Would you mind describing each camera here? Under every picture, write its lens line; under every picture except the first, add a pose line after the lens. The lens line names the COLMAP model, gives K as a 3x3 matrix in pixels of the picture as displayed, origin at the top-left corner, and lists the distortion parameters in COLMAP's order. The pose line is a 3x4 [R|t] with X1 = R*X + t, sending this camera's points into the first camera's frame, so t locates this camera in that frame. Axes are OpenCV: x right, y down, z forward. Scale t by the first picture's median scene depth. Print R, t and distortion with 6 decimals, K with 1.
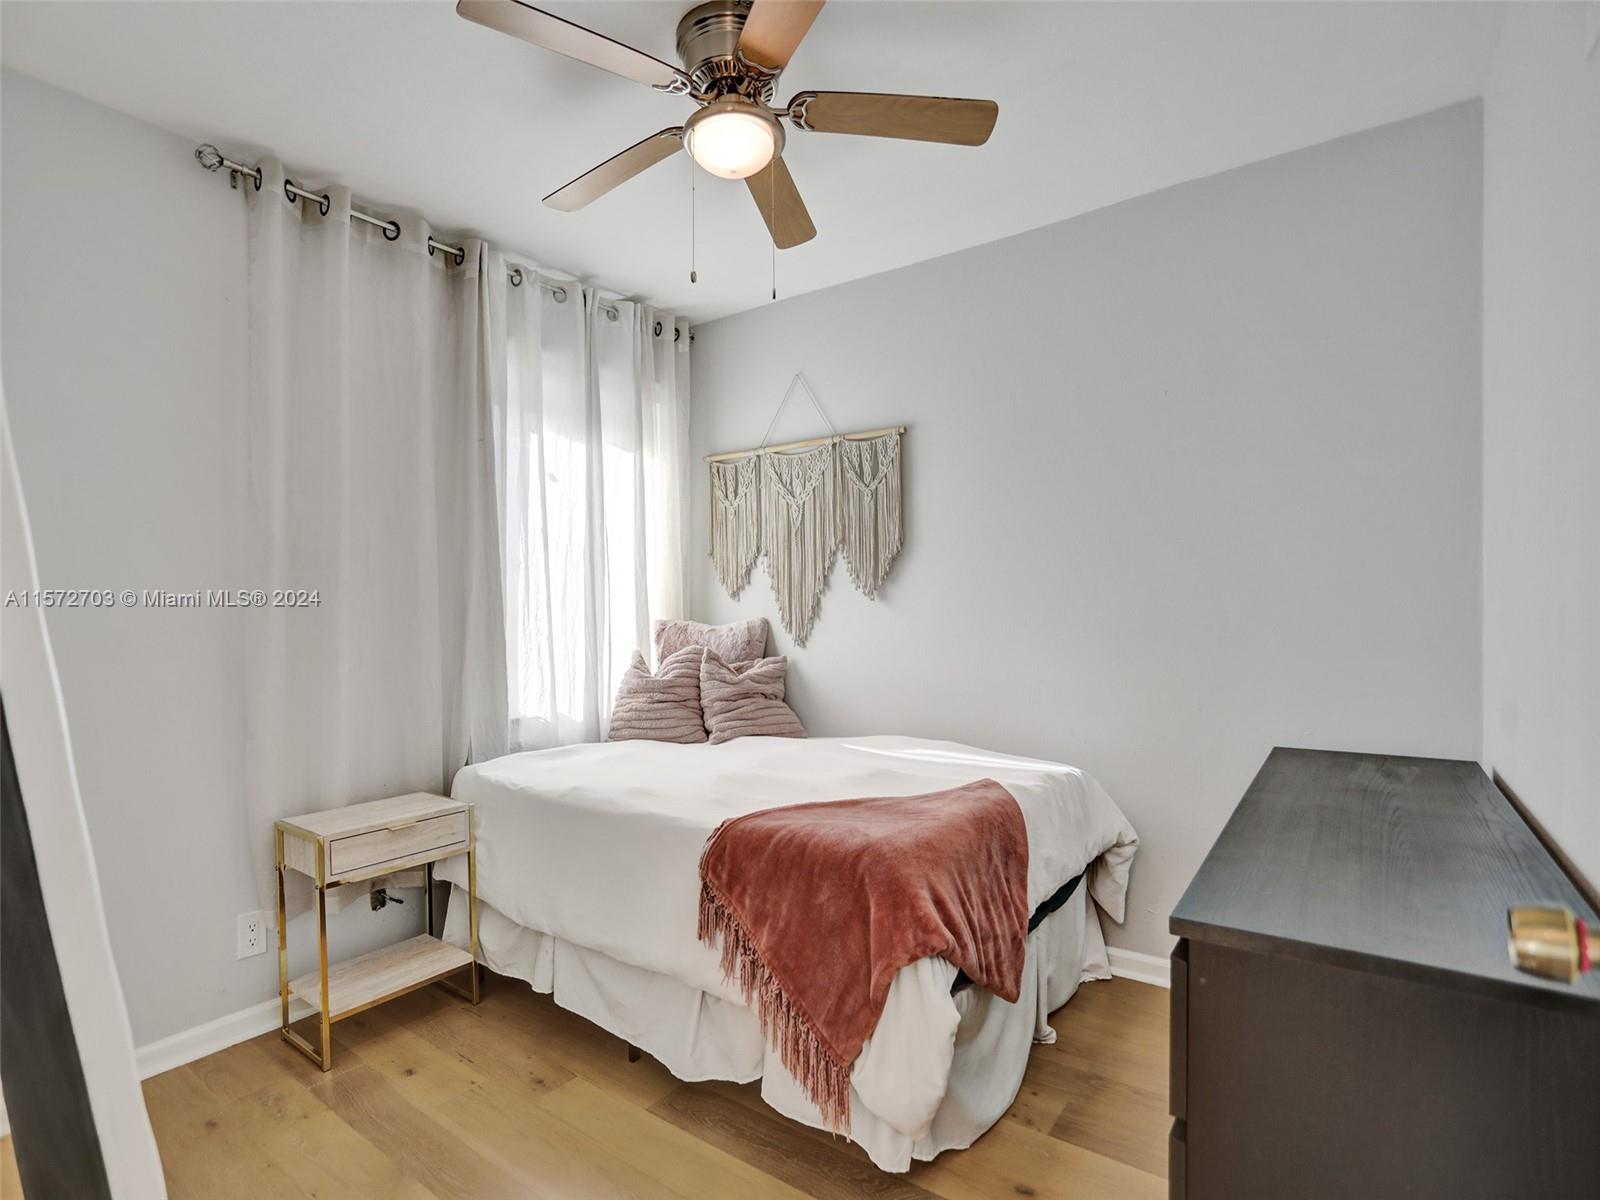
lens RADIAL K [[803.8, 0, 791.6], [0, 803.8, 608.2], [0, 0, 1]] dist [-0.065455, 0.030559]
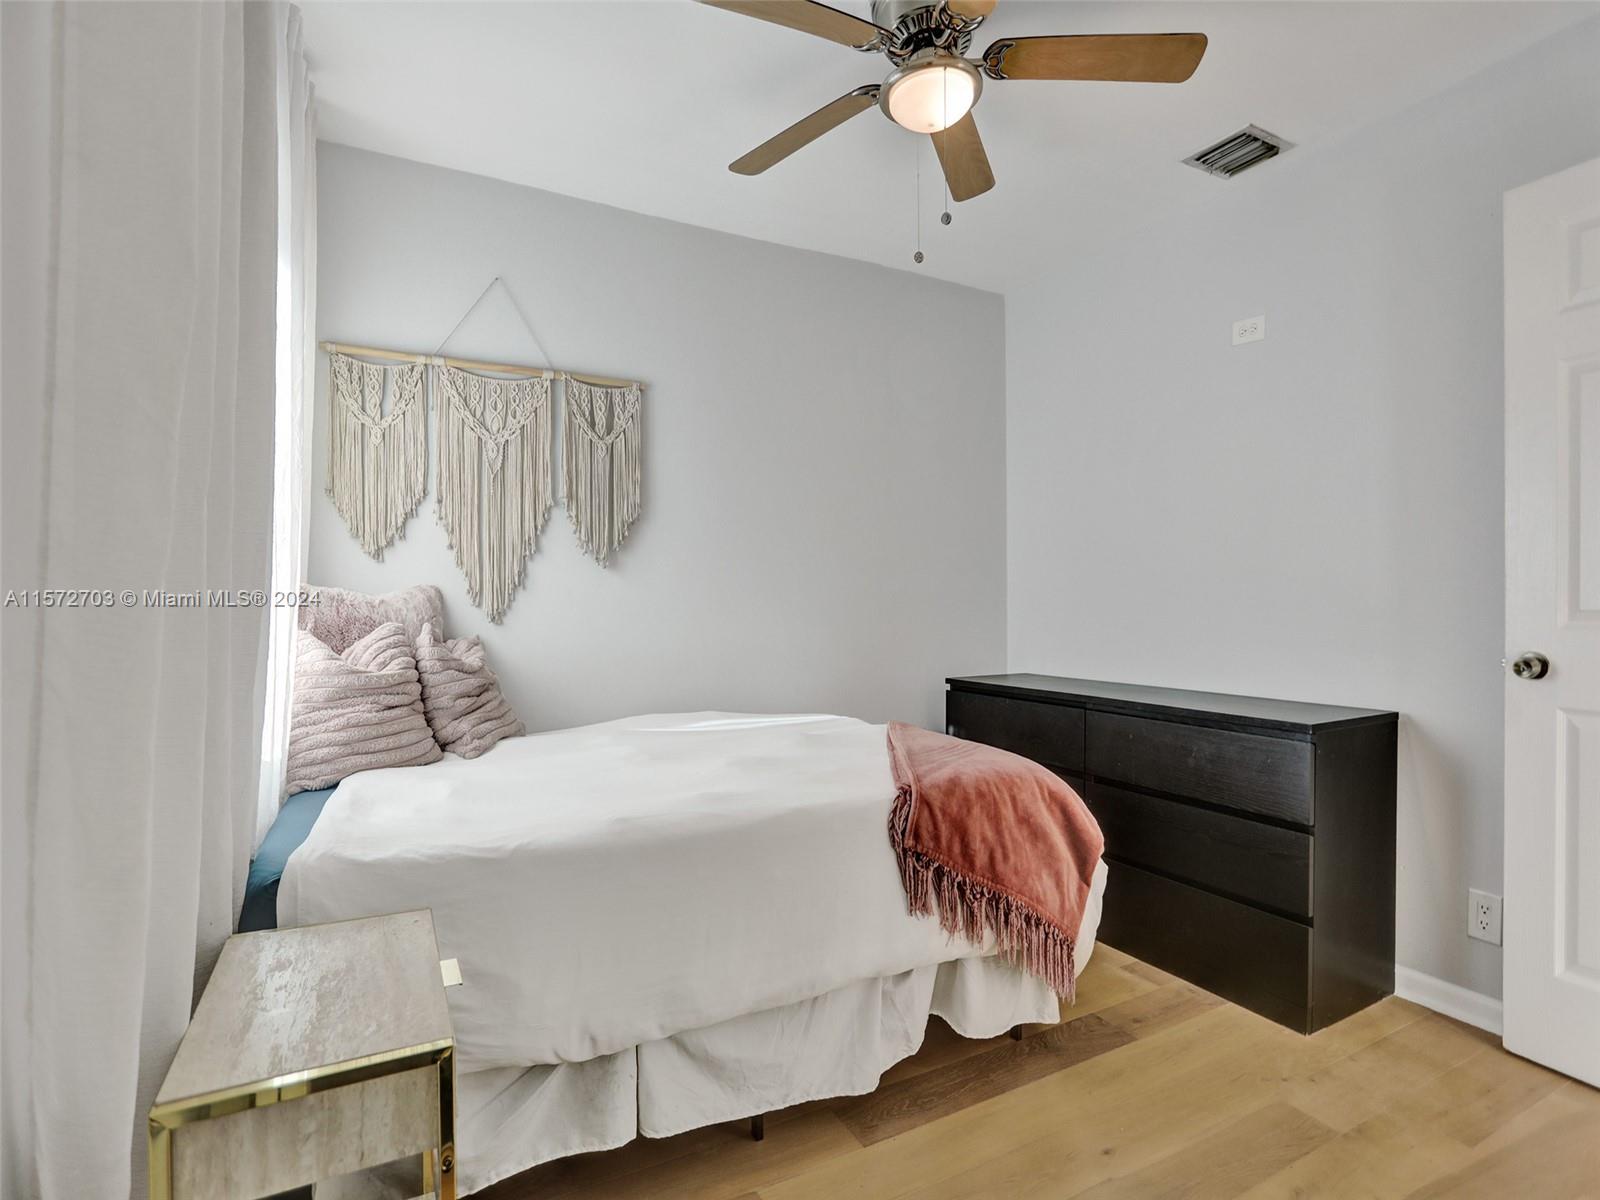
lens RADIAL K [[803.8, 0, 791.6], [0, 803.8, 608.2], [0, 0, 1]] dist [-0.065455, 0.030559]
pose [[0.446717, 0.008356, 0.894636, -0.575651], [-0.004804, 0.999964, -0.006941, 0.037663], [-0.894662, -0.001198, 0.446742, 0.408798]]
